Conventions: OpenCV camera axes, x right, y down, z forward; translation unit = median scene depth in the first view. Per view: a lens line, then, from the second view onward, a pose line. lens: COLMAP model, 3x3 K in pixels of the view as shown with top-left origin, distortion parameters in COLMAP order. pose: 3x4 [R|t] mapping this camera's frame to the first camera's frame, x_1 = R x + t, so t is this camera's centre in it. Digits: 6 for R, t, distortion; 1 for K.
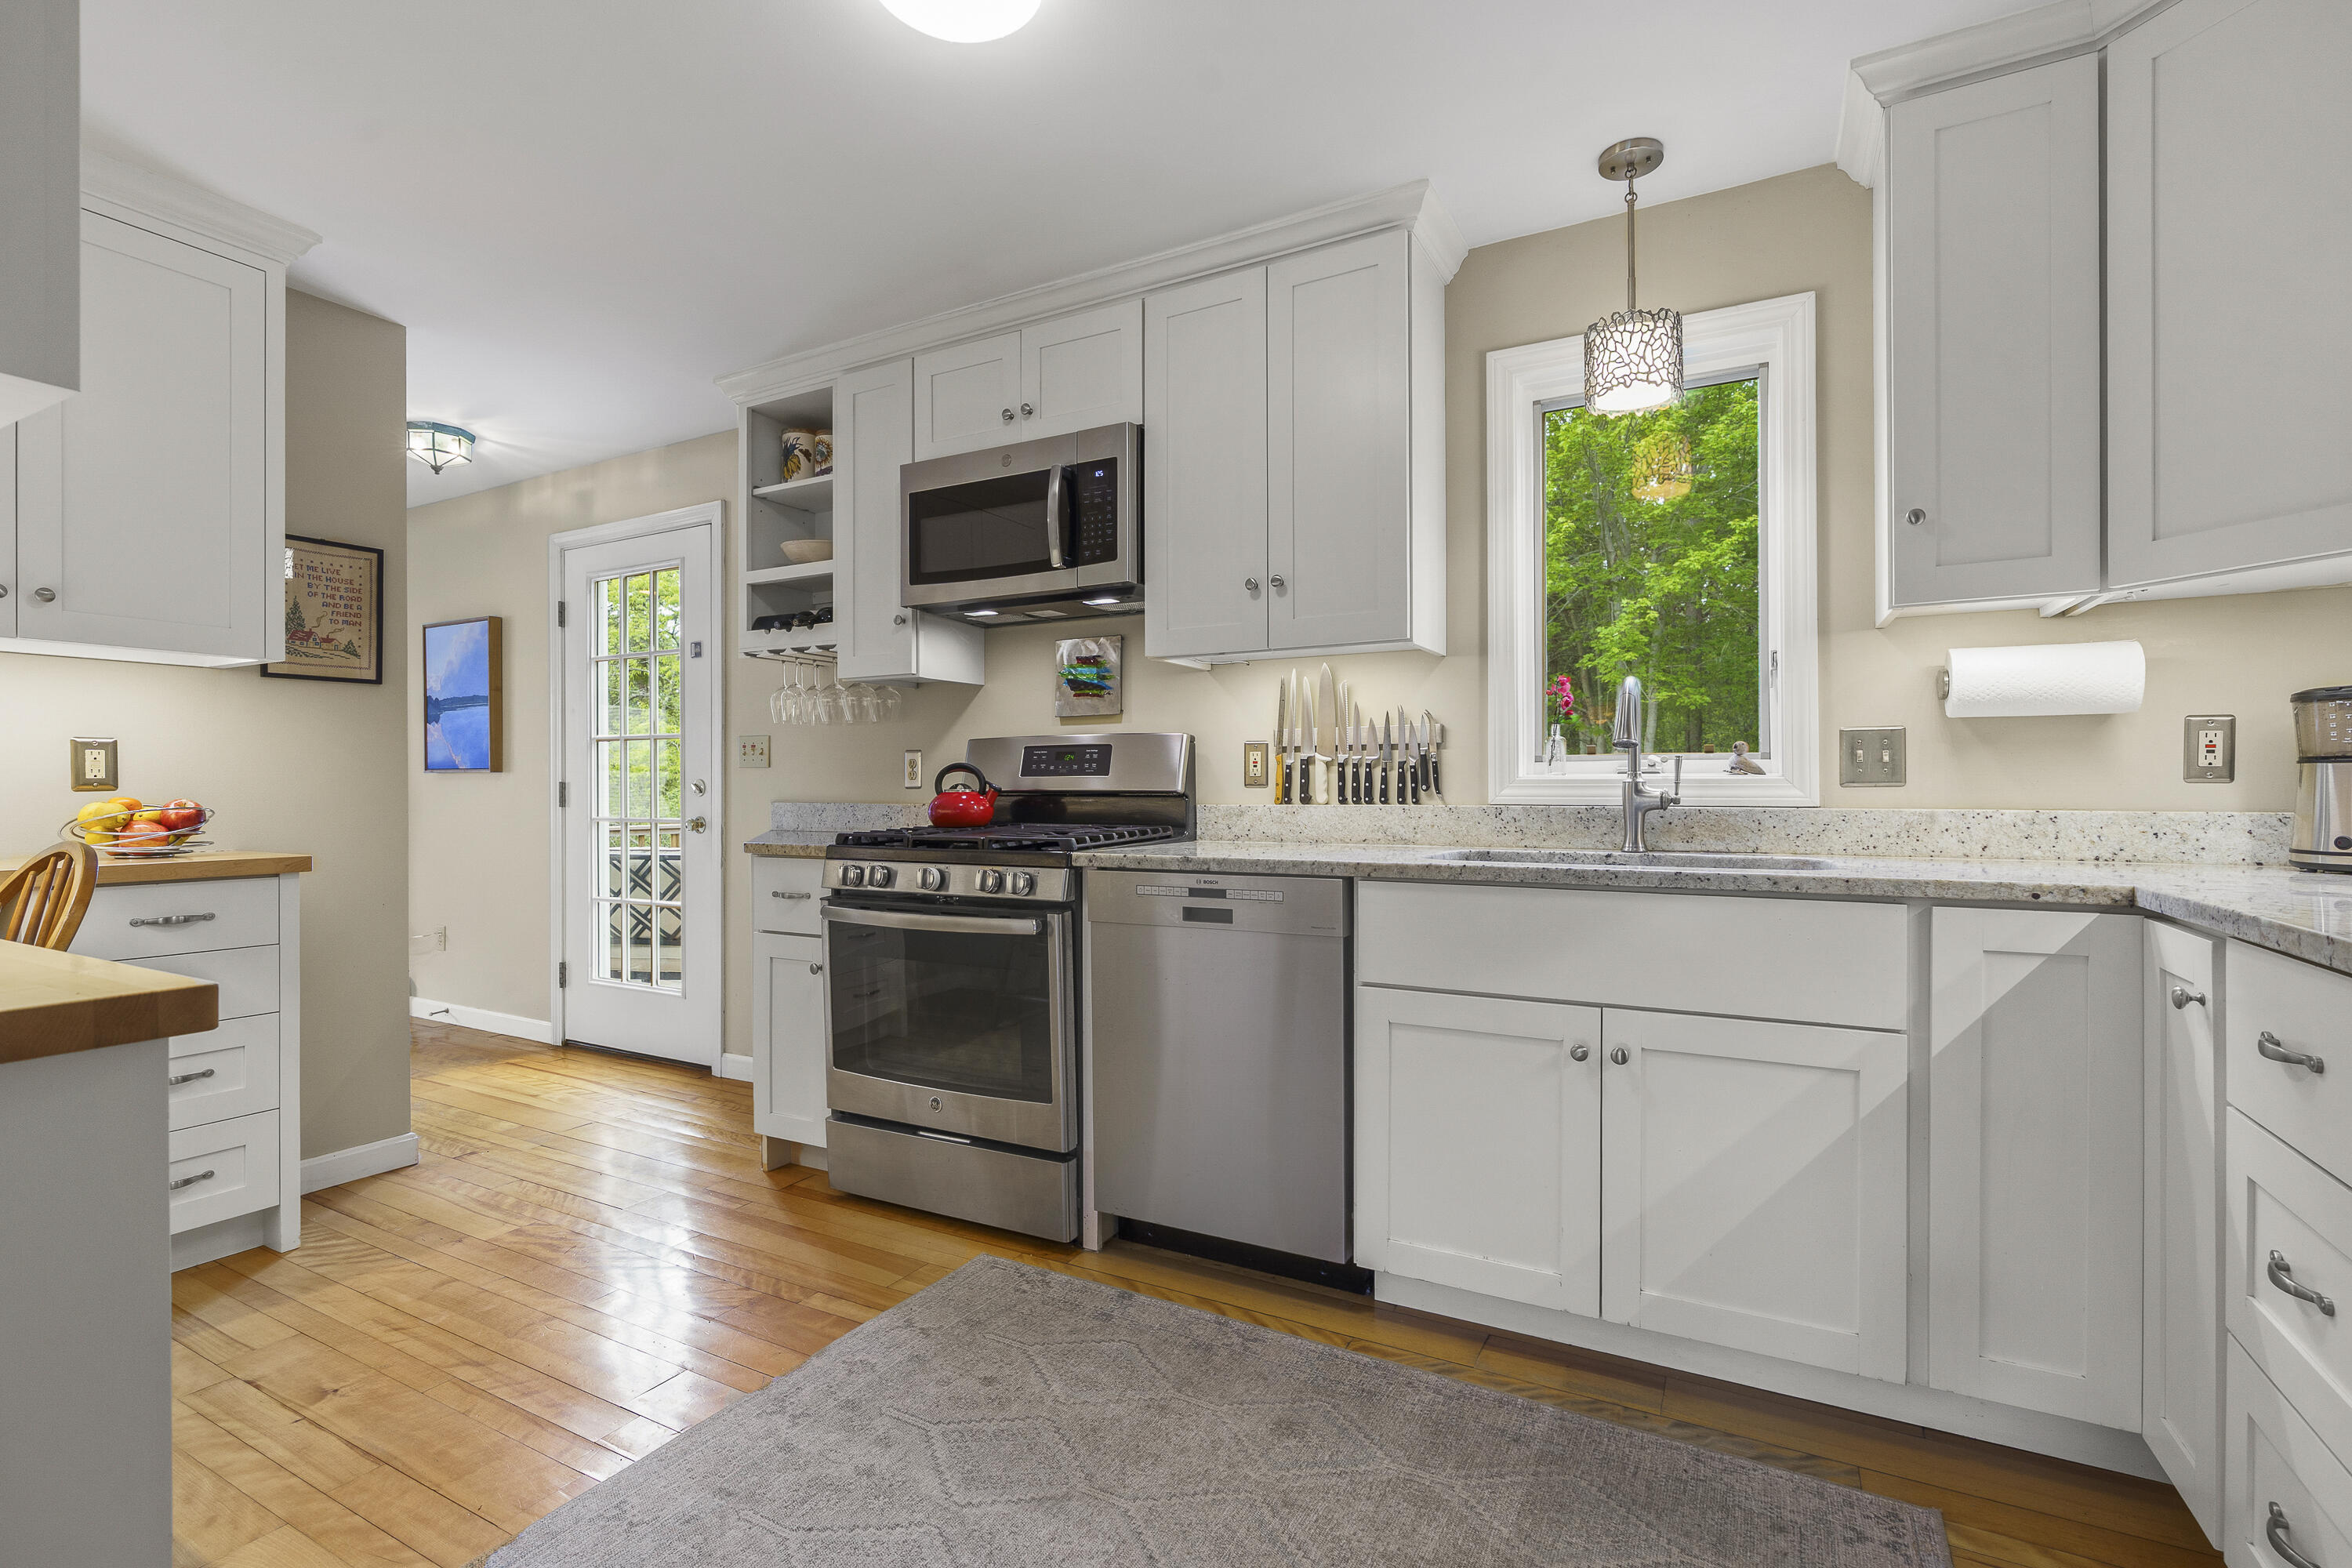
lens RADIAL K [[1093.9, 0, 1172.8], [0, 1093.9, 774.0], [0, 0, 1]] dist [-0.004333, -0.000298]
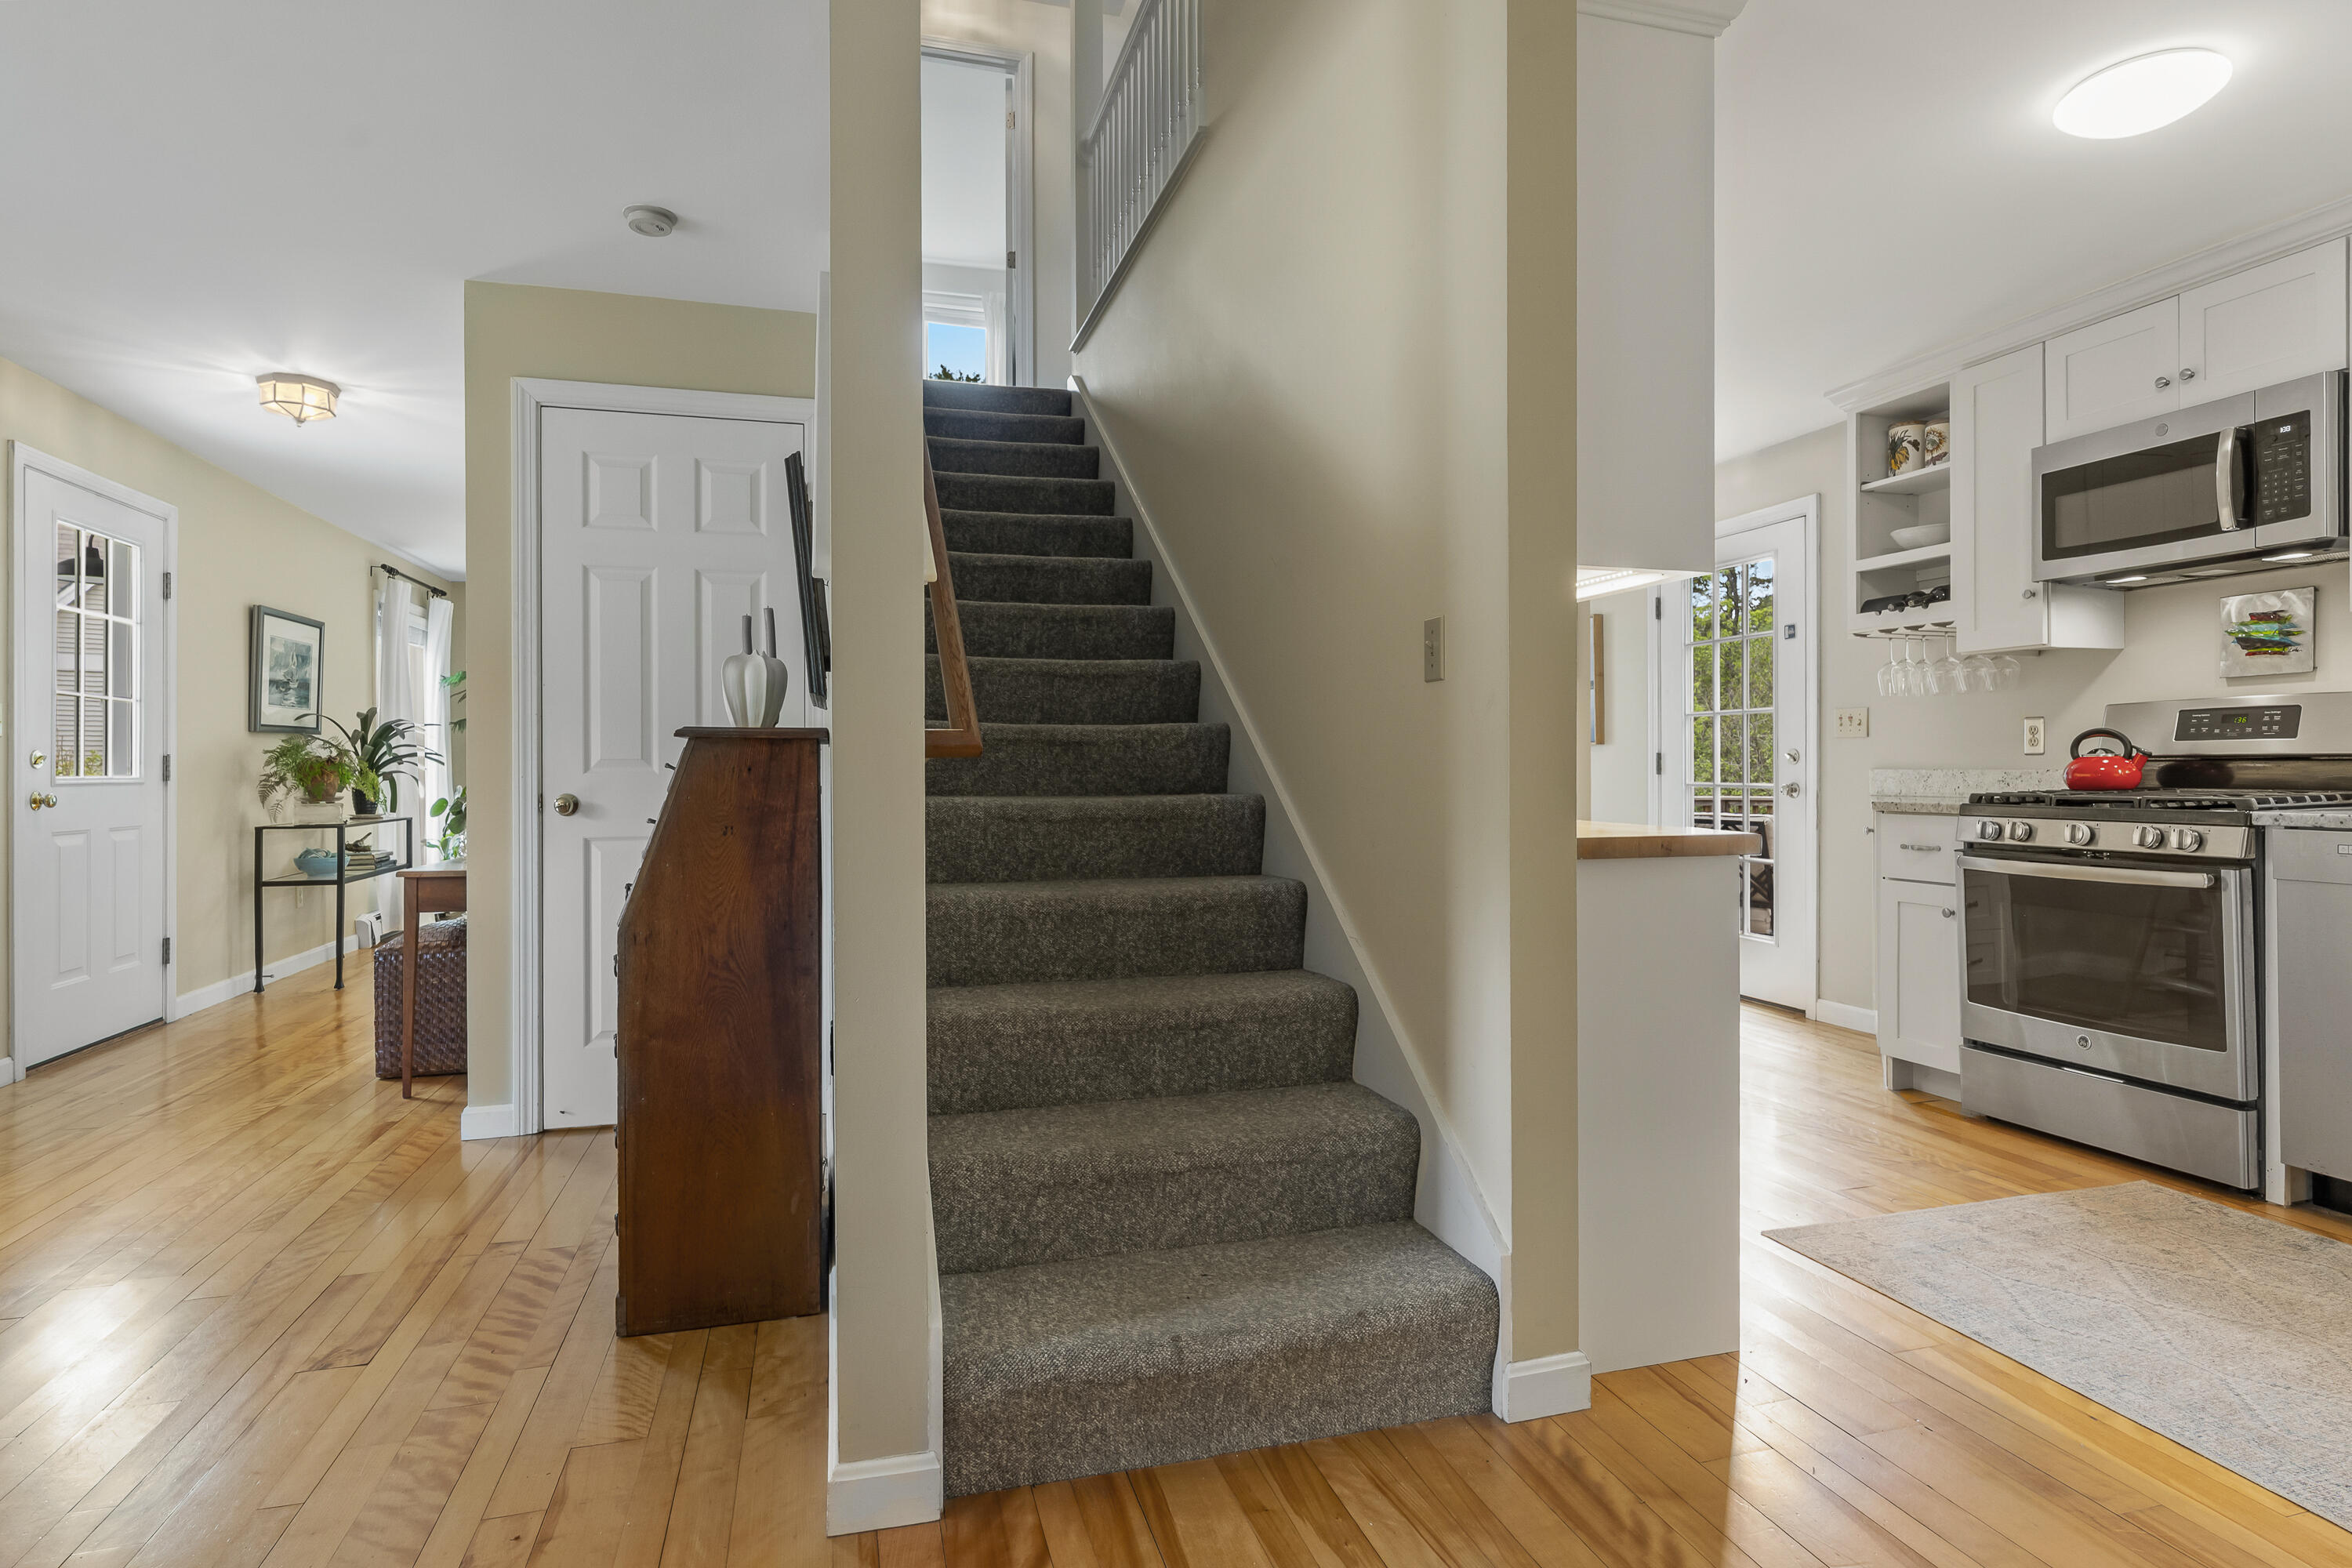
lens RADIAL K [[1233.1, 0, 1177.3], [0, 1233.1, 768.0], [0, 0, 1]] dist [-0.002215, 0.000698]
pose [[0.707149, 0.000747, -0.707064, 0.010345], [0.009743, 0.999894, 0.010801, 0.006745], [0.706997, -0.014527, 0.707067, -0.457621]]
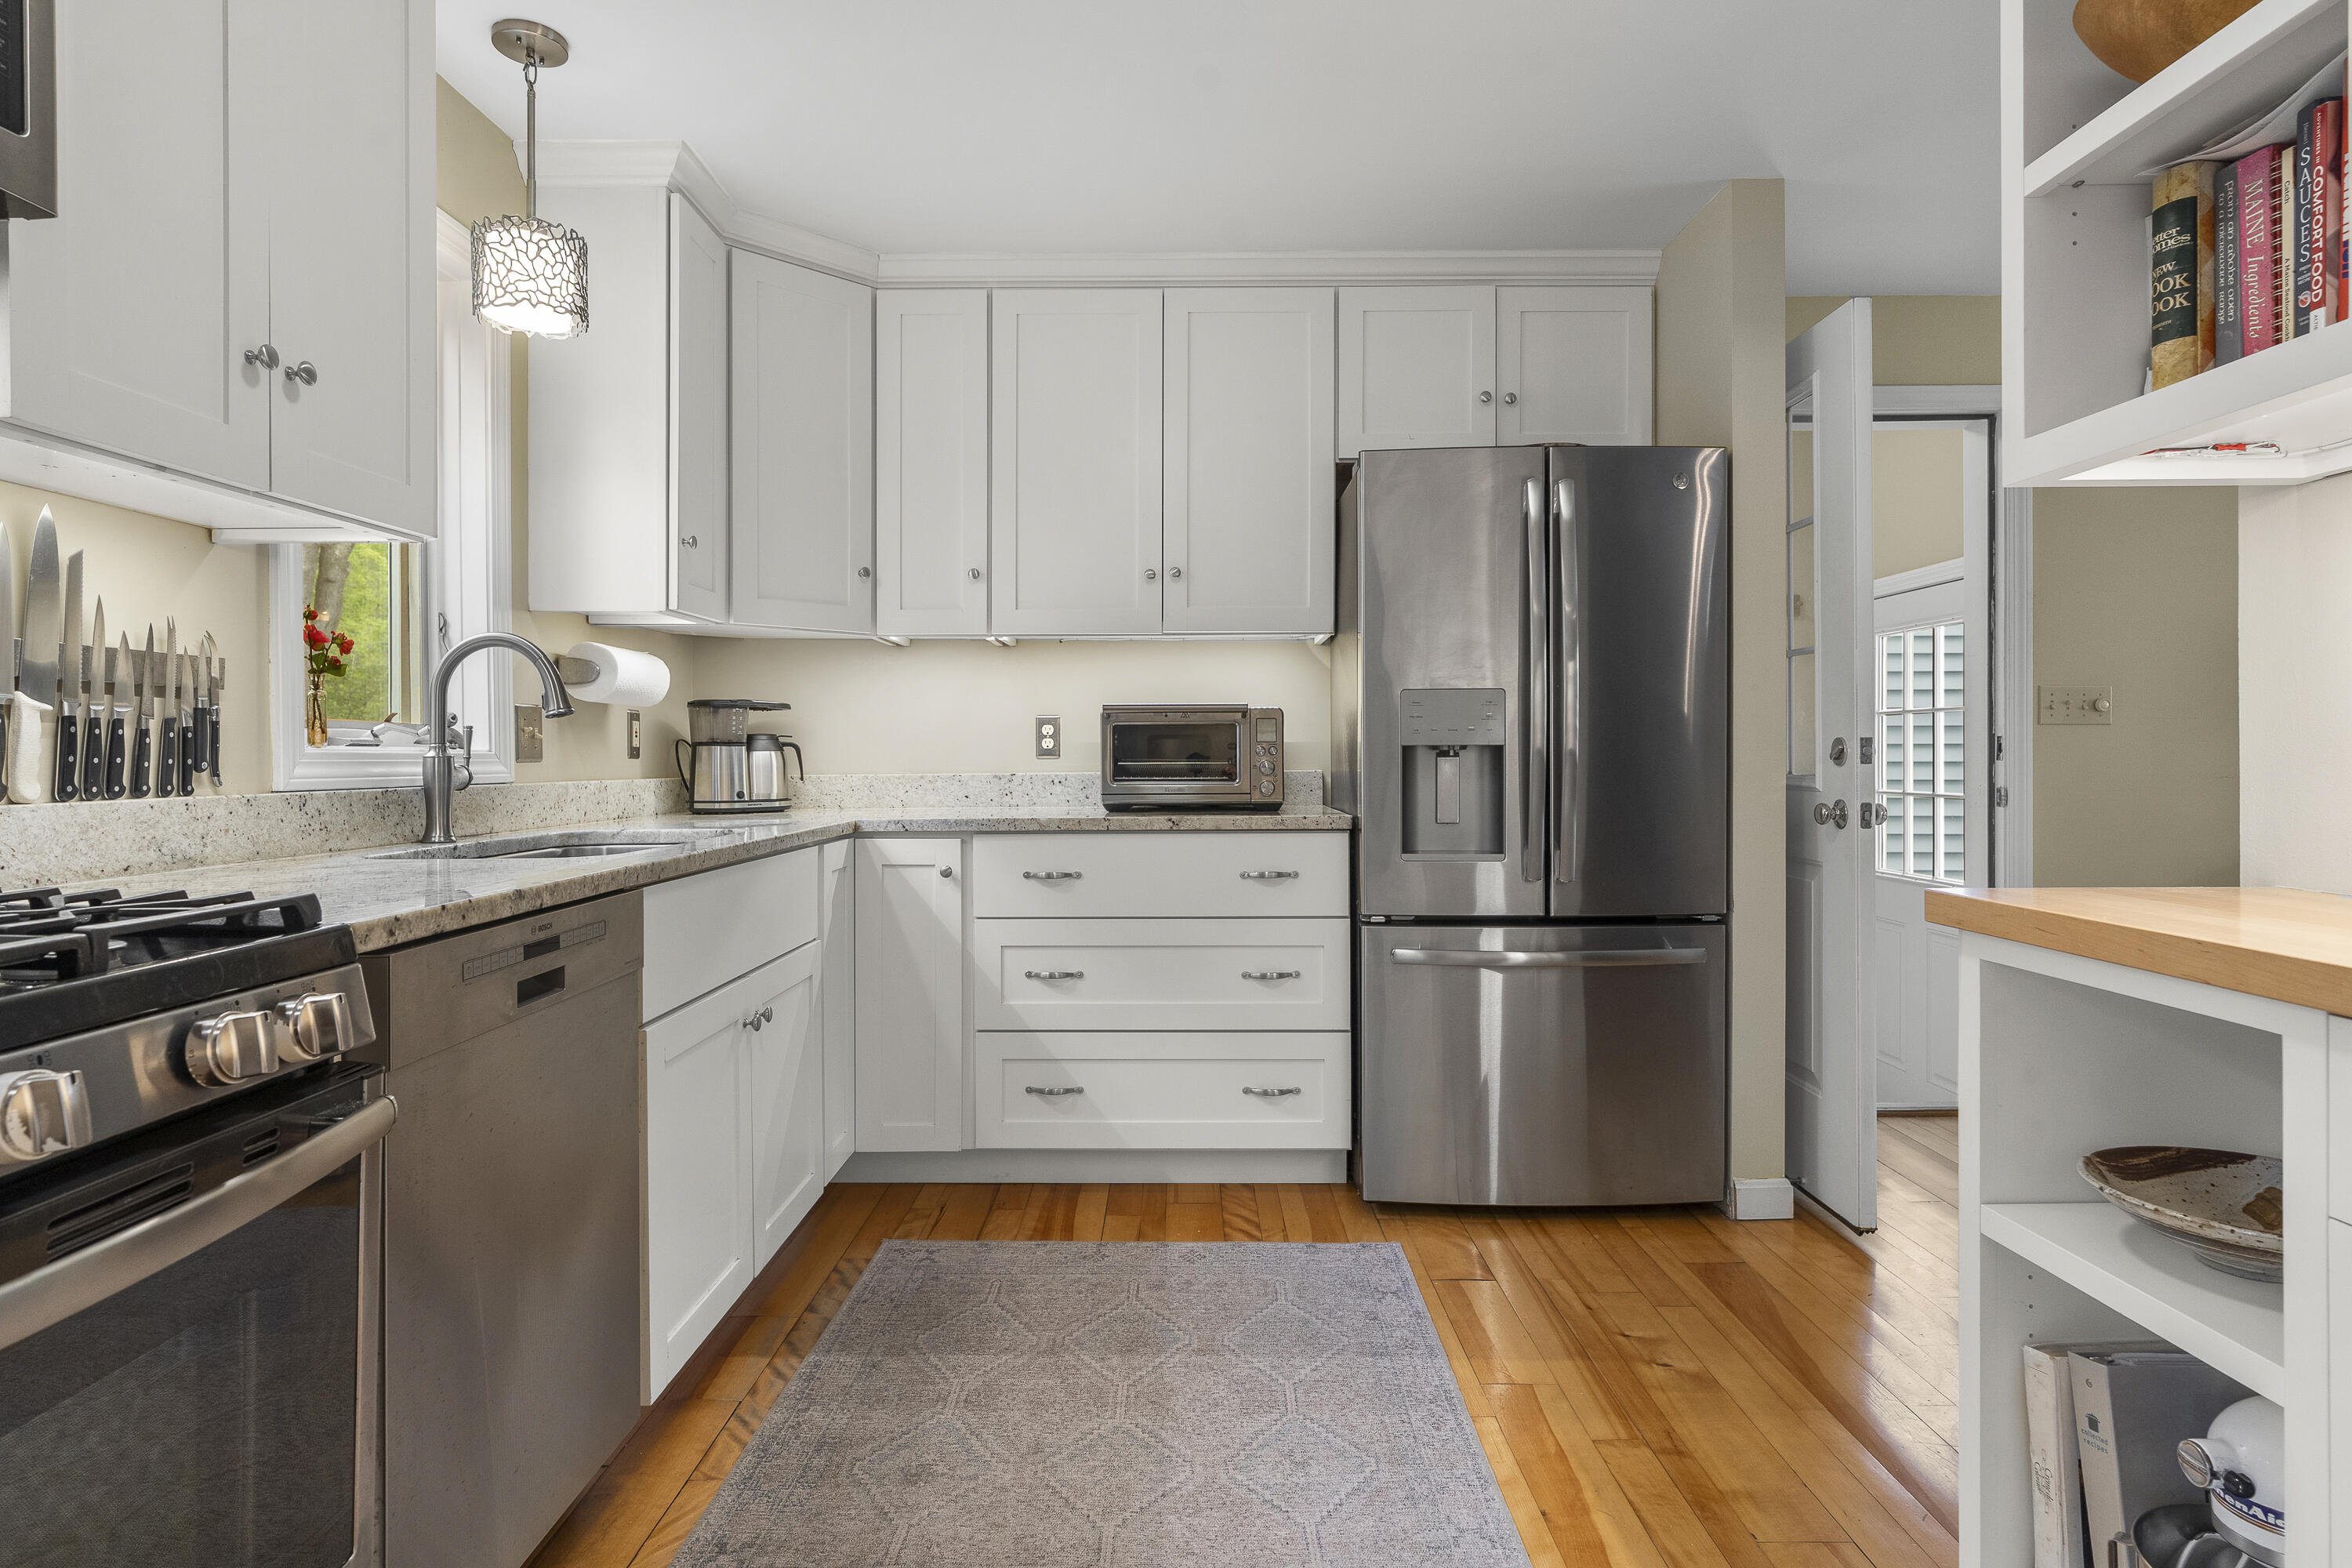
lens RADIAL K [[1269.7, 0, 1175.2], [0, 1269.7, 759.6], [0, 0, 1]] dist [-0.000755, -0.000224]
pose [[-0.486325, 0.000764, 0.873778, -0.510769], [-0.006536, 0.999968, -0.004512, 0.007600], [-0.873754, -0.007905, -0.486305, 0.745314]]
